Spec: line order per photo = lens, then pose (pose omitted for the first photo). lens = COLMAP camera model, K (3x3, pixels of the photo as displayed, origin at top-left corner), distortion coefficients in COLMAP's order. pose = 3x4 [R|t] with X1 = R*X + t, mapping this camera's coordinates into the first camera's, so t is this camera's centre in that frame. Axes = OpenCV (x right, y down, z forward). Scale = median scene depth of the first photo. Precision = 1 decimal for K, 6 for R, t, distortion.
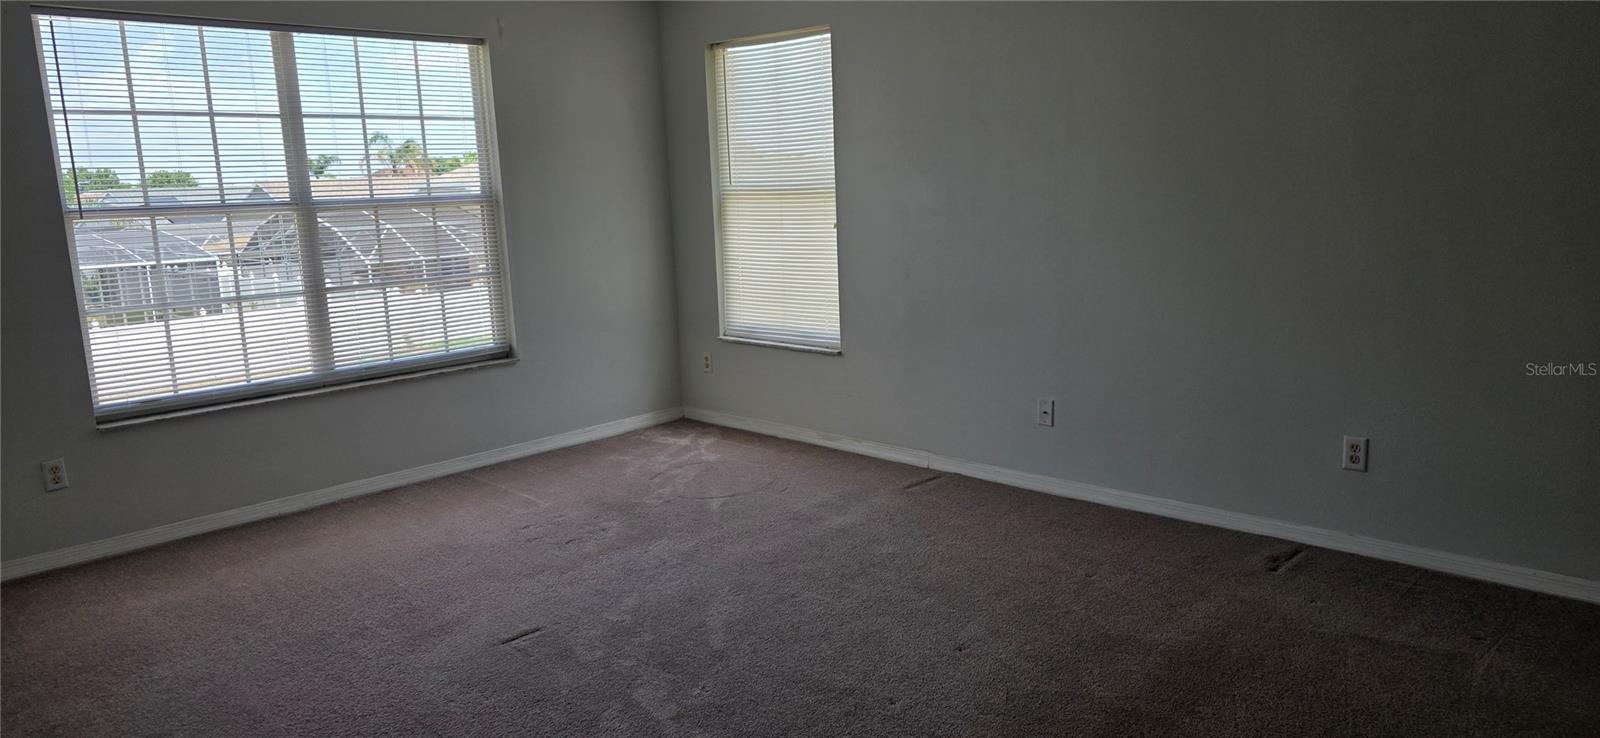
lens RADIAL K [[1065.0, 0, 800.0], [0, 1065.0, 369.0], [0, 0, 1]] dist [0.013321, 0.000595]
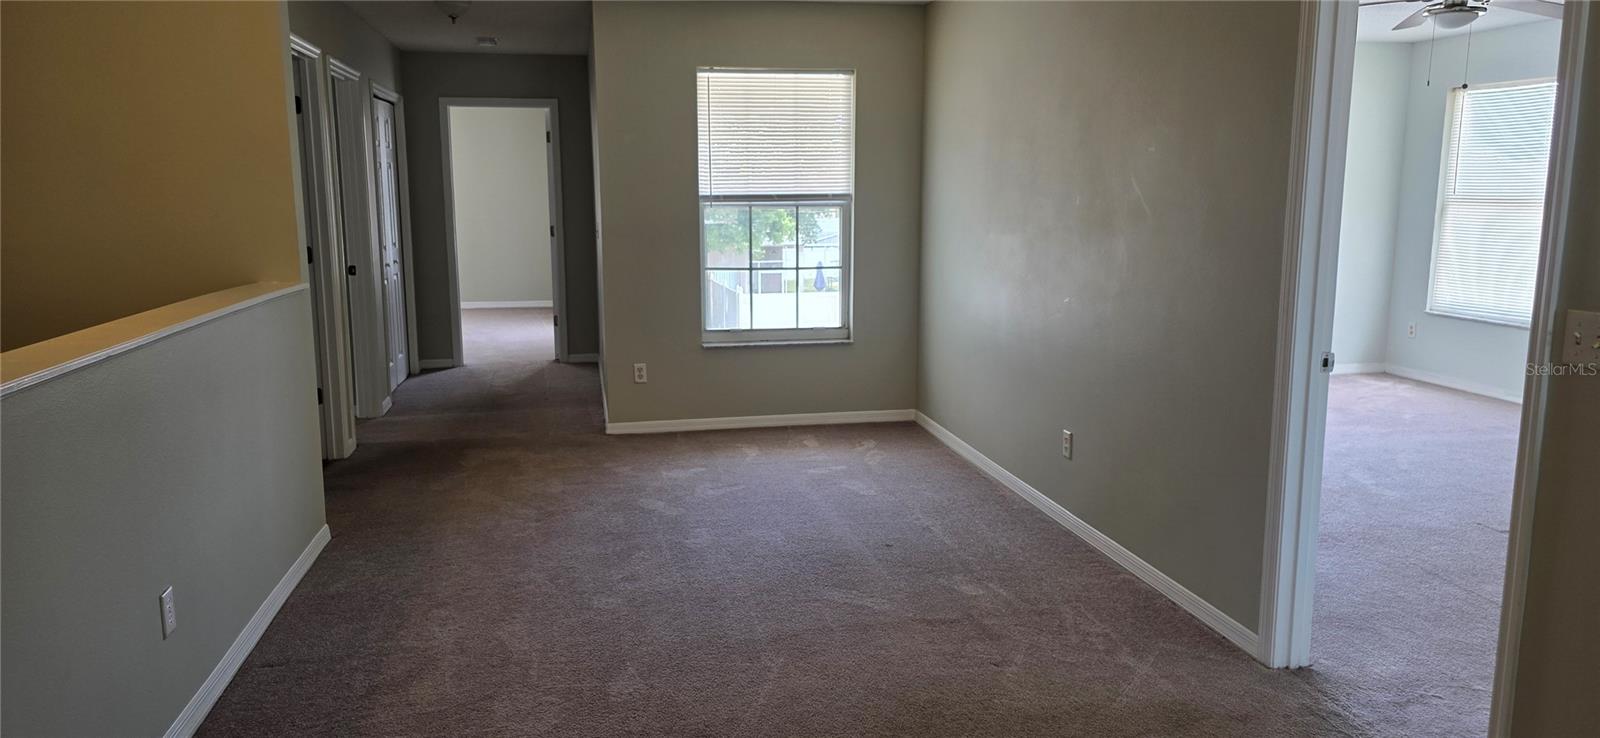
lens RADIAL K [[1065.0, 0, 800.0], [0, 1065.0, 369.0], [0, 0, 1]] dist [0.013321, 0.000595]
pose [[0.821427, 0.128374, -0.555677, 0.034071], [-0.128128, 0.990969, 0.039532, 0.093161], [0.555734, 0.038725, 0.830458, -0.549084]]
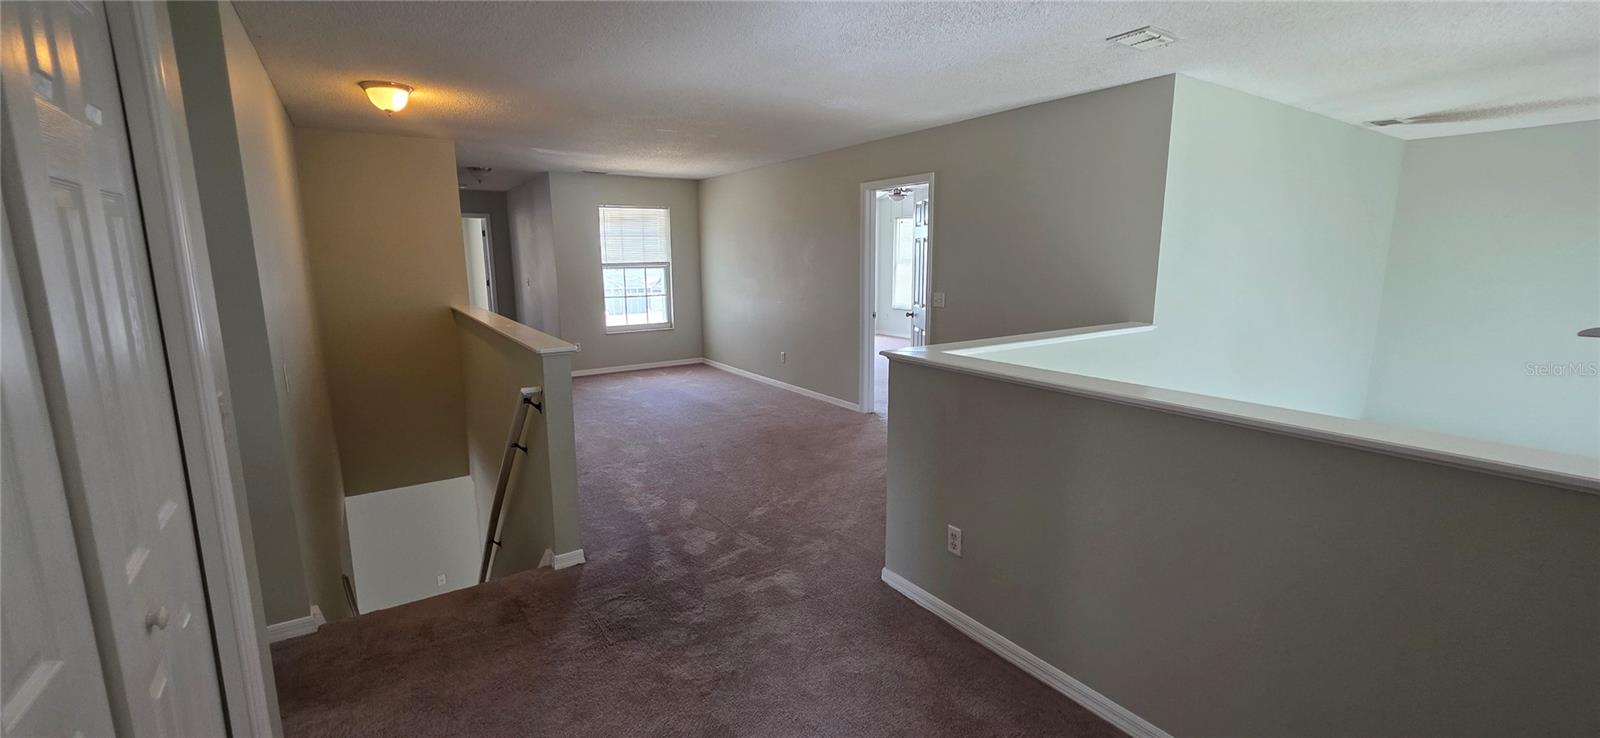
lens RADIAL K [[636.5, 0, 800.0], [0, 636.5, 369.0], [0, 0, 1]] dist [0.001511, 0.000163]
pose [[0.976162, 0.063166, -0.207649, 0.062824], [-0.061754, 0.998003, 0.013281, 0.176459], [0.208073, -0.000141, 0.978113, -1.108033]]
